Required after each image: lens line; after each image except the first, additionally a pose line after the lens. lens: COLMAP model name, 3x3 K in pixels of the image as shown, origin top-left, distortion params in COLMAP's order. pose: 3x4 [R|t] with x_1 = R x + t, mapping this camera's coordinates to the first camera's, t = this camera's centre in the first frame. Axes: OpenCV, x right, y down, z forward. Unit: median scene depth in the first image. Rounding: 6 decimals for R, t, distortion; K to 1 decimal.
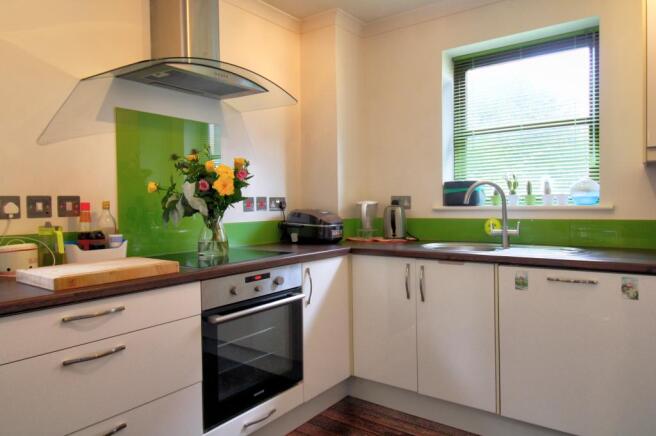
lens RADIAL K [[442.4, 0, 325.7], [0, 442.4, 218.0], [0, 0, 1]] dist [-0.006988, -0.003008]
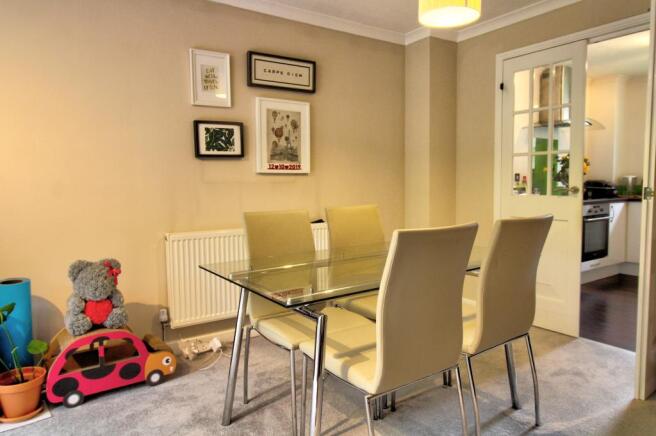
lens RADIAL K [[442.4, 0, 327.3], [0, 442.4, 216.6], [0, 0, 1]] dist [-0.006988, -0.003008]
pose [[0.939265, 0.017418, -0.342750, -0.600855], [-0.002296, 0.999008, 0.044476, 0.070250], [0.343184, -0.040988, 0.938373, -1.525103]]
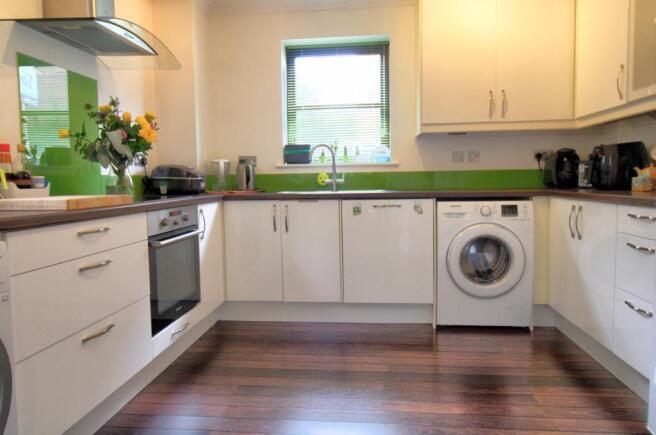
lens RADIAL K [[442.4, 0, 330.0], [0, 442.4, 214.6], [0, 0, 1]] dist [-0.006988, -0.003008]
pose [[0.861394, -0.039642, 0.506387, -0.333886], [0.017704, 0.998687, 0.048066, 0.073423], [-0.507628, -0.032439, 0.860965, -0.206920]]
